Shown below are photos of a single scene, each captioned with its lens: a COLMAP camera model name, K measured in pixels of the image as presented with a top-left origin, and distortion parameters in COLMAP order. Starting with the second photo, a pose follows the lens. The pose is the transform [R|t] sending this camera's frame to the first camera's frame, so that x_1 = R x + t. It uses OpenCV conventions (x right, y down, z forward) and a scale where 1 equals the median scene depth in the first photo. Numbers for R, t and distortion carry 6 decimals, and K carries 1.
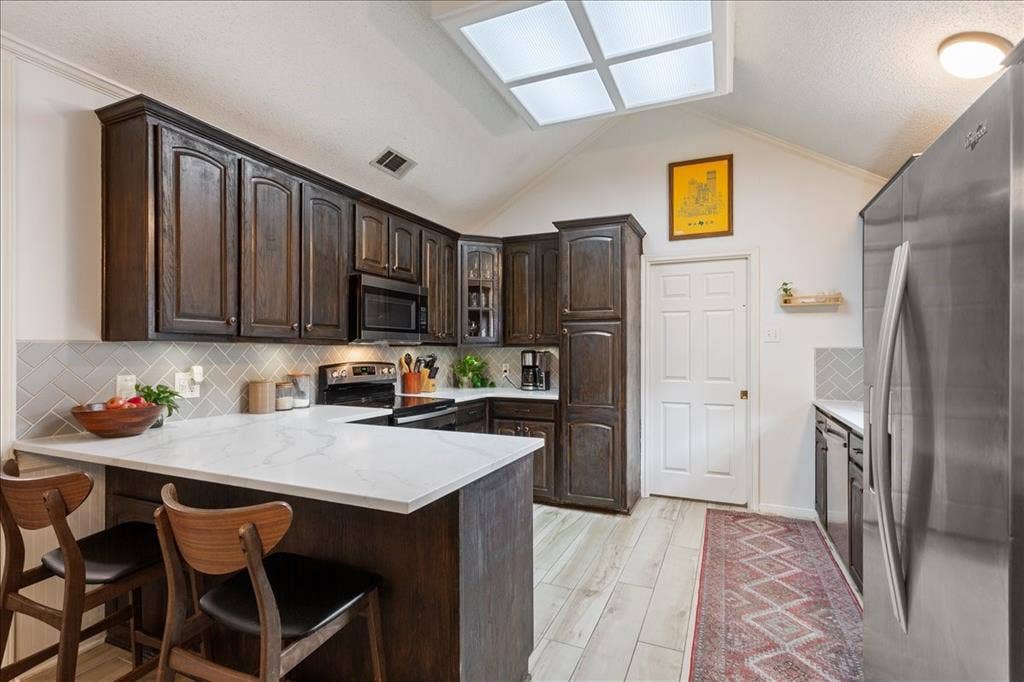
lens RADIAL K [[493.4, 0, 503.3], [0, 493.4, 337.7], [0, 0, 1]] dist [0.003384, 0.000738]
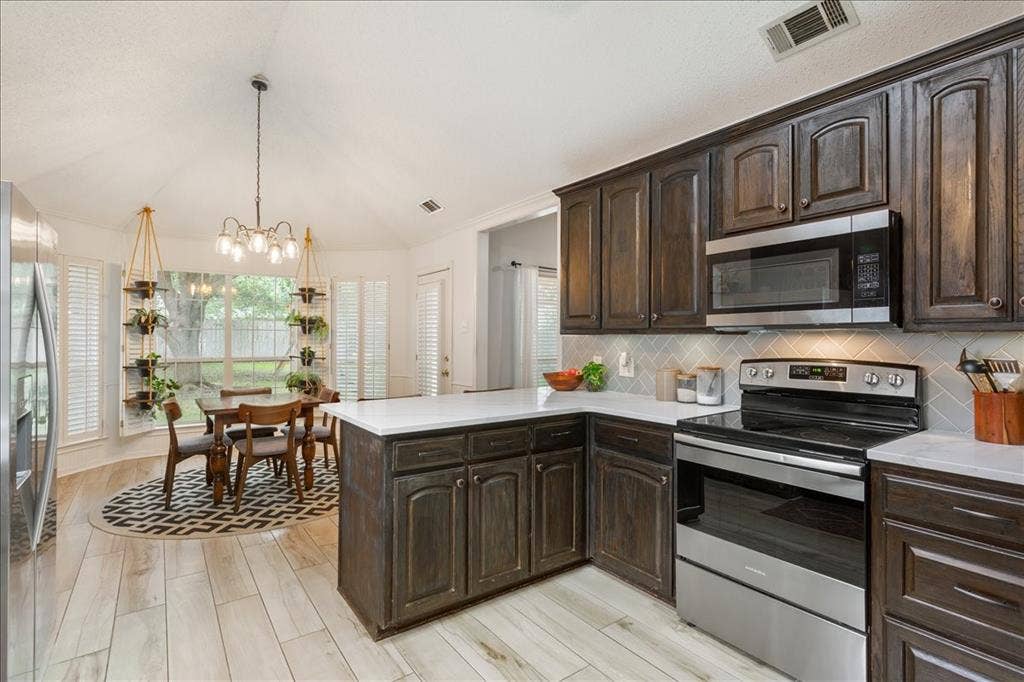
lens RADIAL K [[493.4, 0, 525.2], [0, 493.4, 330.9], [0, 0, 1]] dist [0.003384, 0.000738]
pose [[-0.457137, -0.014186, -0.889283, 0.460176], [0.023041, 0.999348, -0.027786, 0.021785], [0.889098, -0.033192, -0.456512, 0.957937]]
